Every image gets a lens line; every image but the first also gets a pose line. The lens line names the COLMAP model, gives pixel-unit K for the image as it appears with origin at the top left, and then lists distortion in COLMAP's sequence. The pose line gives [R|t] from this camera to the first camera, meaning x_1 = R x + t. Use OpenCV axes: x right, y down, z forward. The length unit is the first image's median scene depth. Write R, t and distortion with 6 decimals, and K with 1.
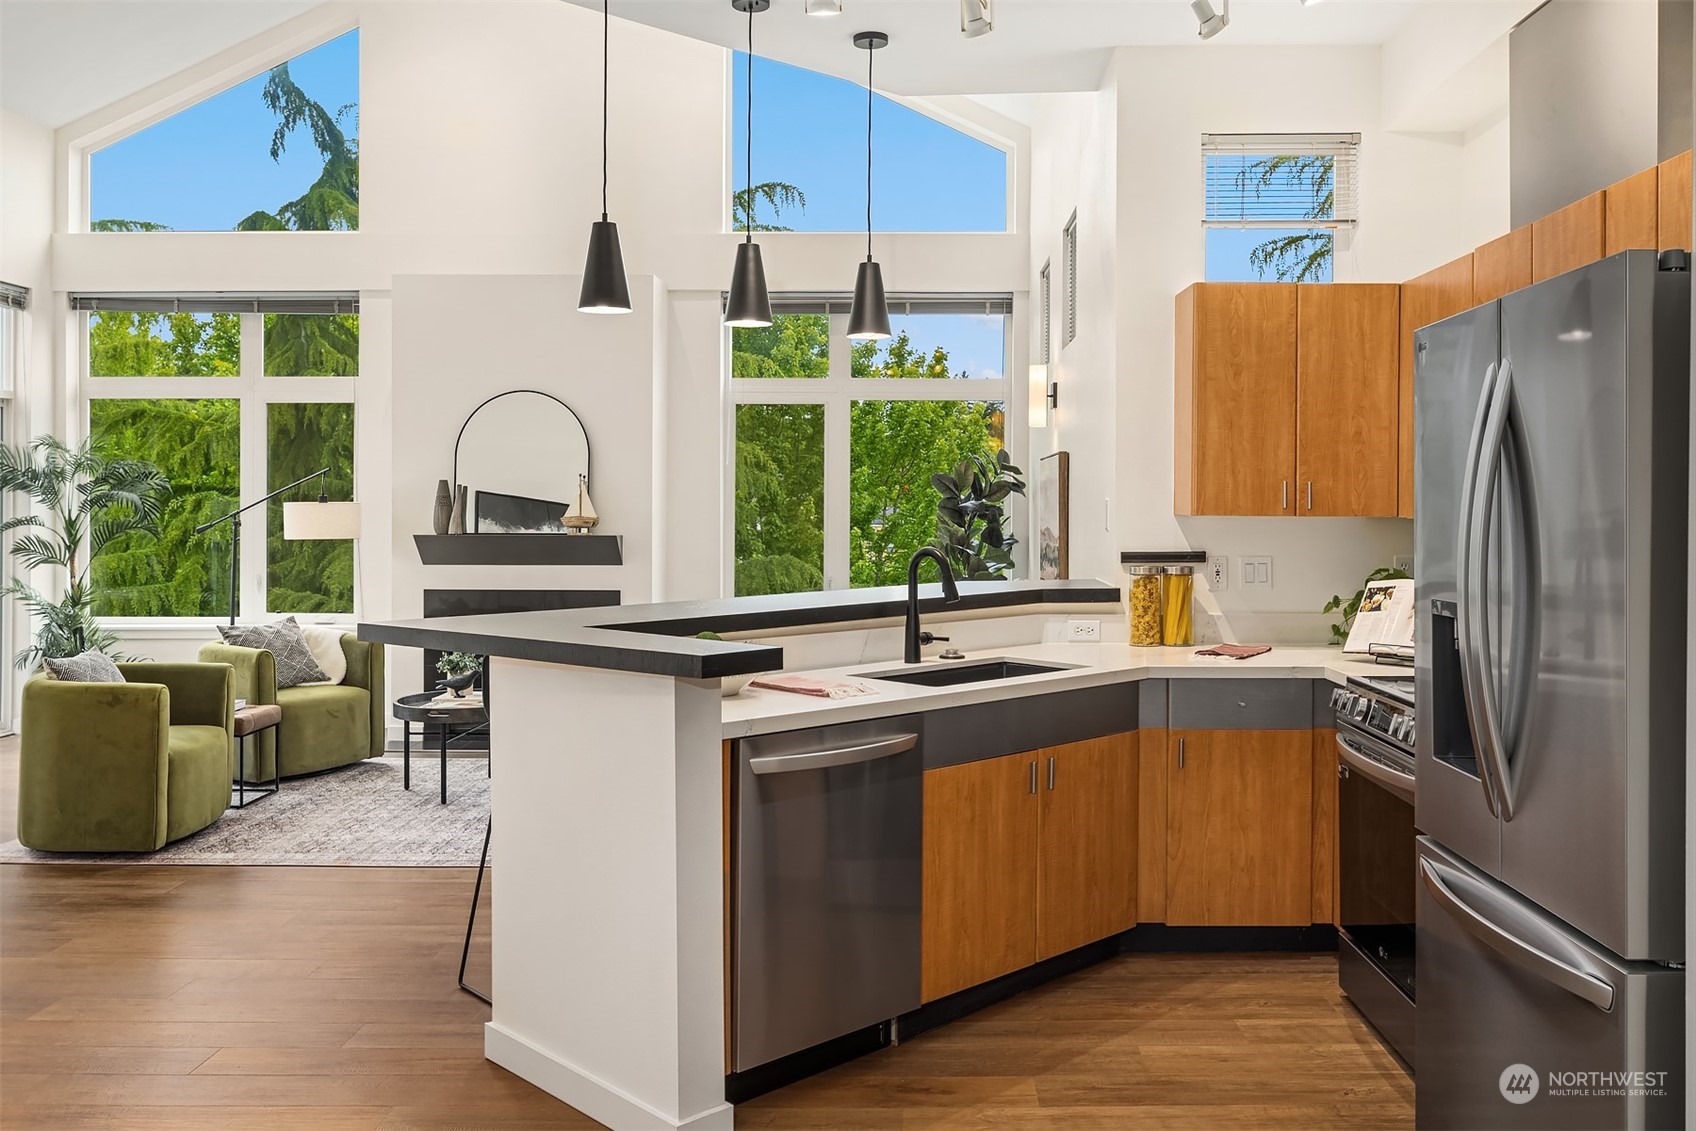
lens RADIAL K [[1432.0, 0, 870.8], [0, 1432.0, 527.3], [0, 0, 1]] dist [0.017501, 0.011475]
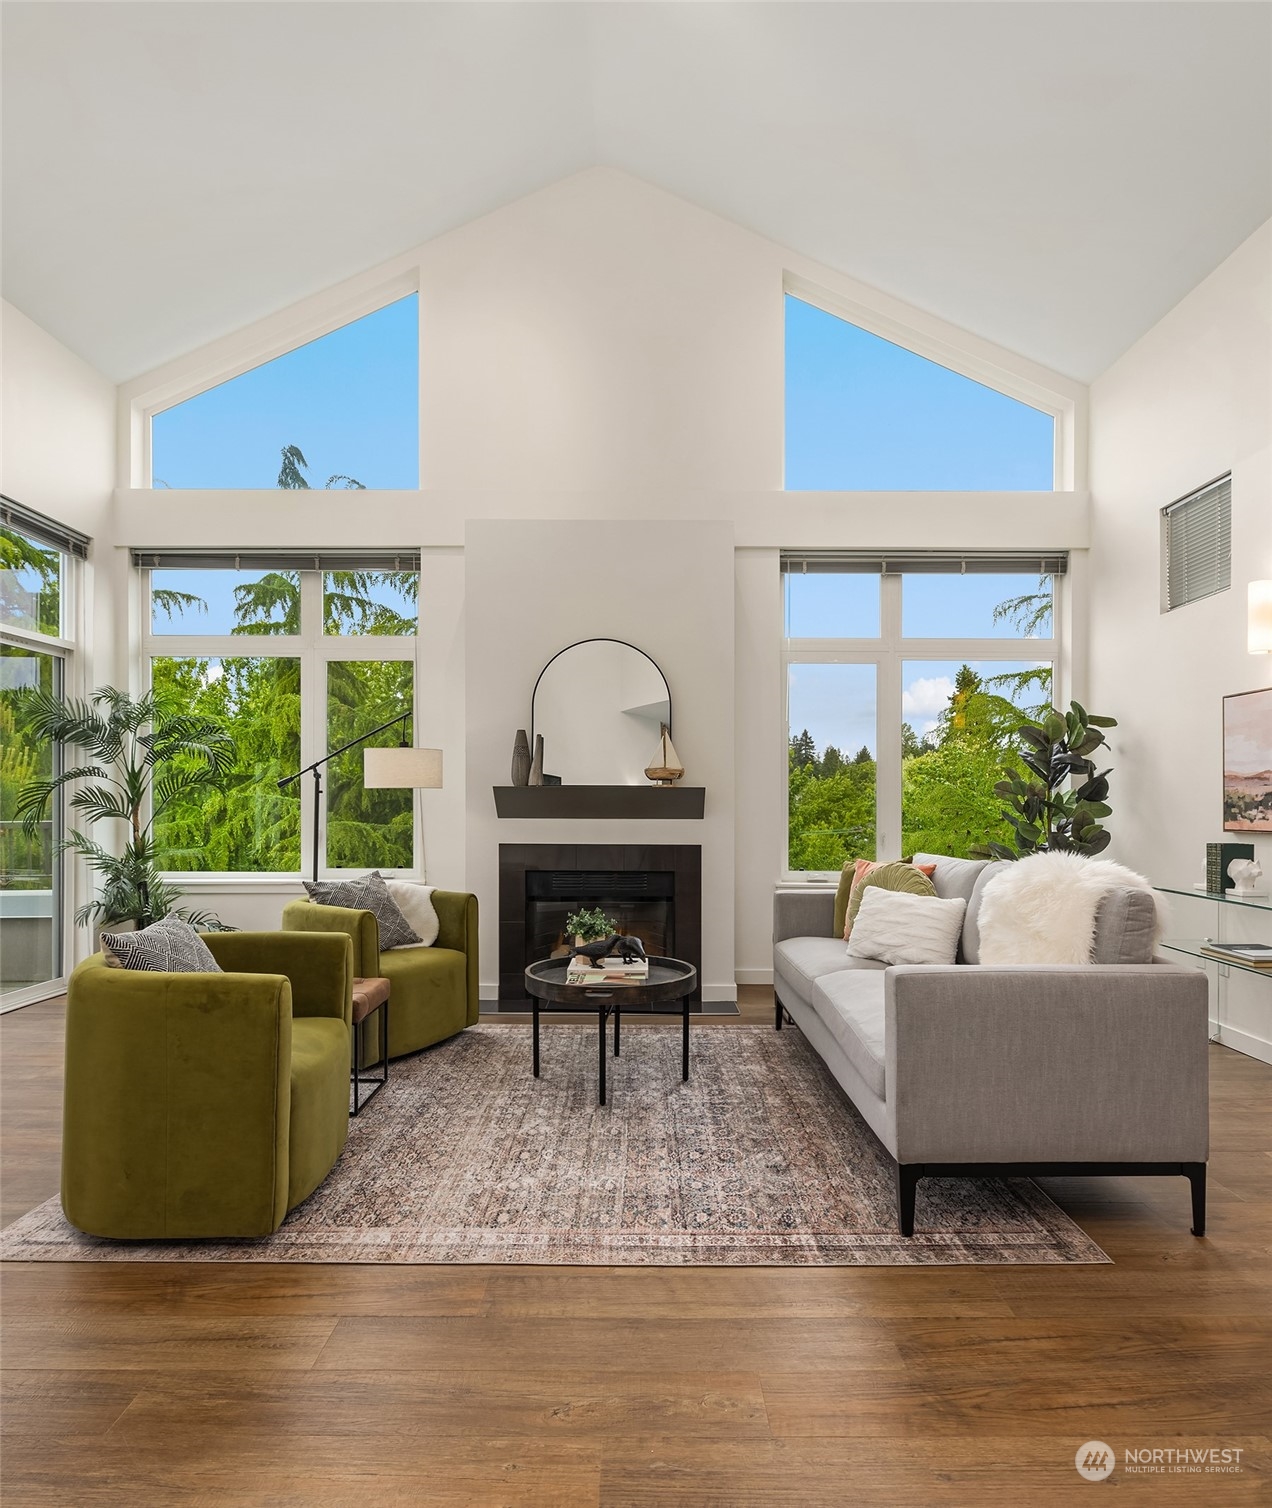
lens RADIAL K [[871.4, 0, 629.6], [0, 871.4, 824.6], [0, 0, 1]] dist [0.007842, 0.004140]
pose [[0.999899, 0.001347, 0.014131, -0.236248], [-0.001448, 0.999973, 0.007161, 0.026734], [-0.014121, -0.007181, 0.999875, 0.418630]]
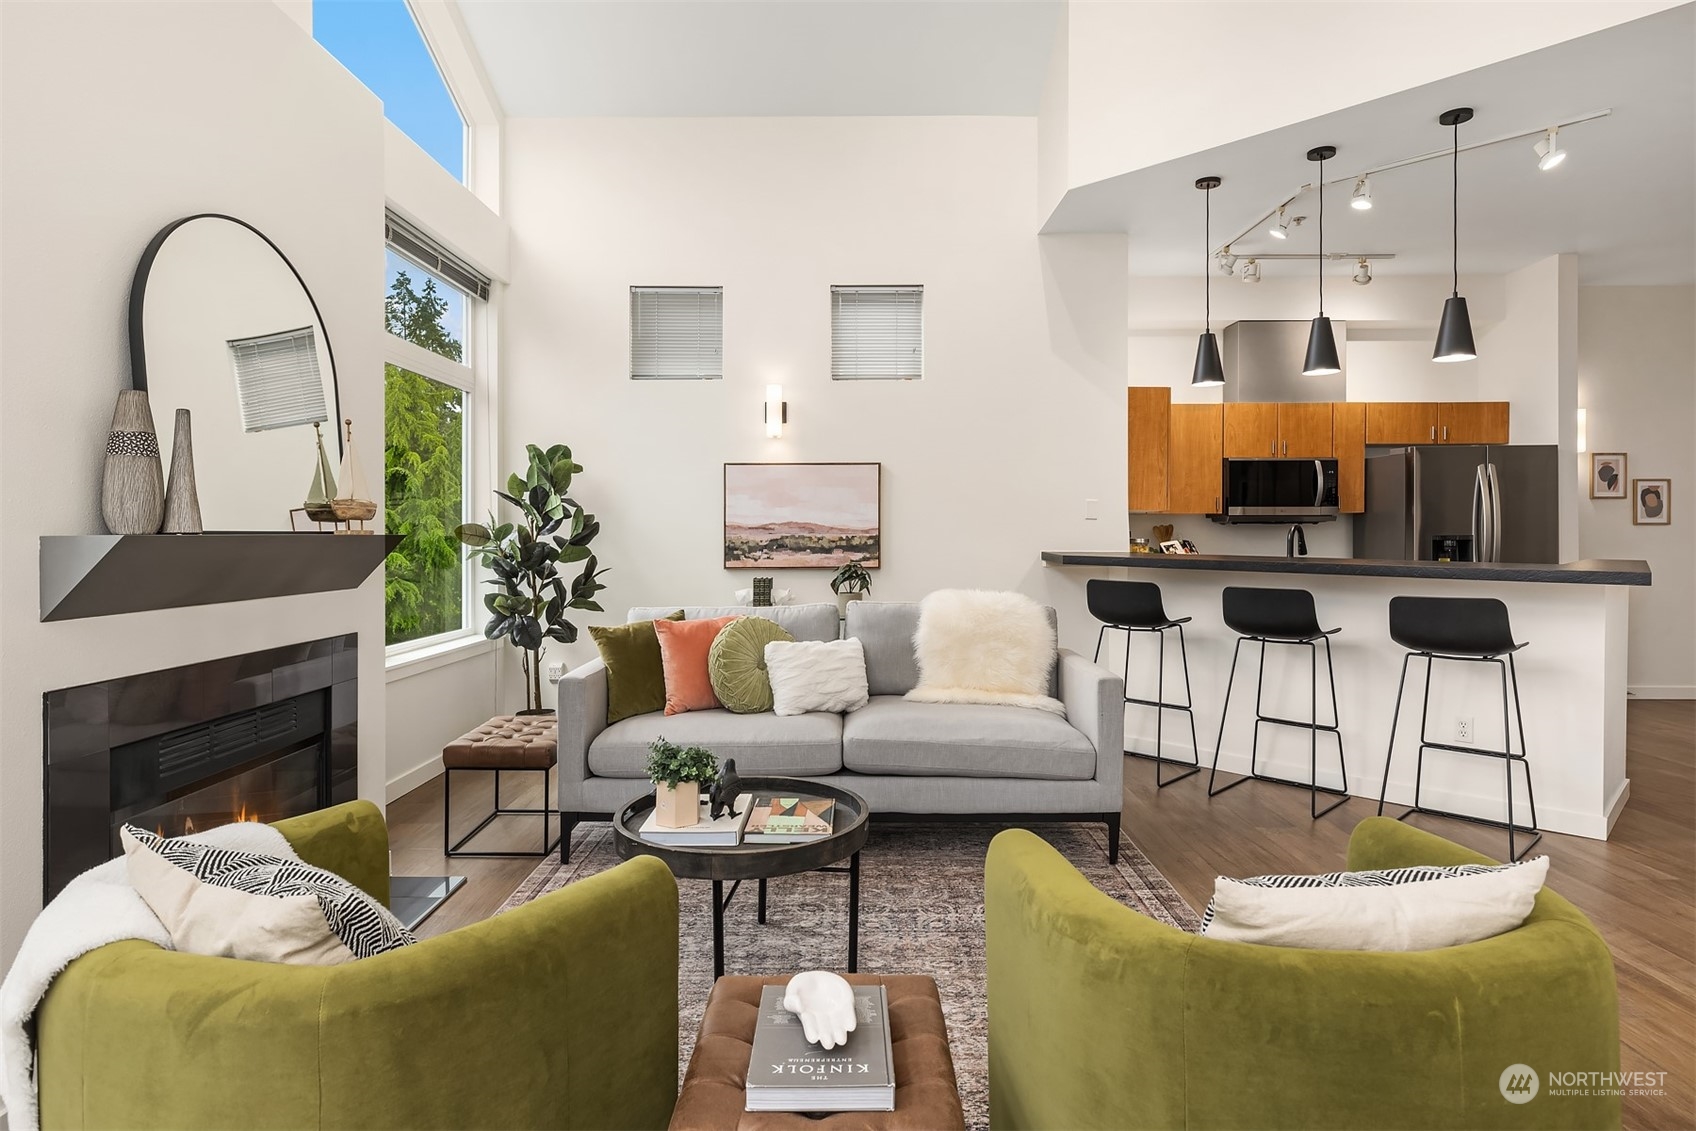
lens RADIAL K [[923.1, 0, 852.7], [0, 923.1, 564.4], [0, 0, 1]] dist [-0.006158, 0.000642]
pose [[-0.043192, -0.041038, 0.998224, -0.568551], [0.008061, 0.999109, 0.041423, 0.003400], [-0.999034, 0.009836, -0.042823, 0.849665]]
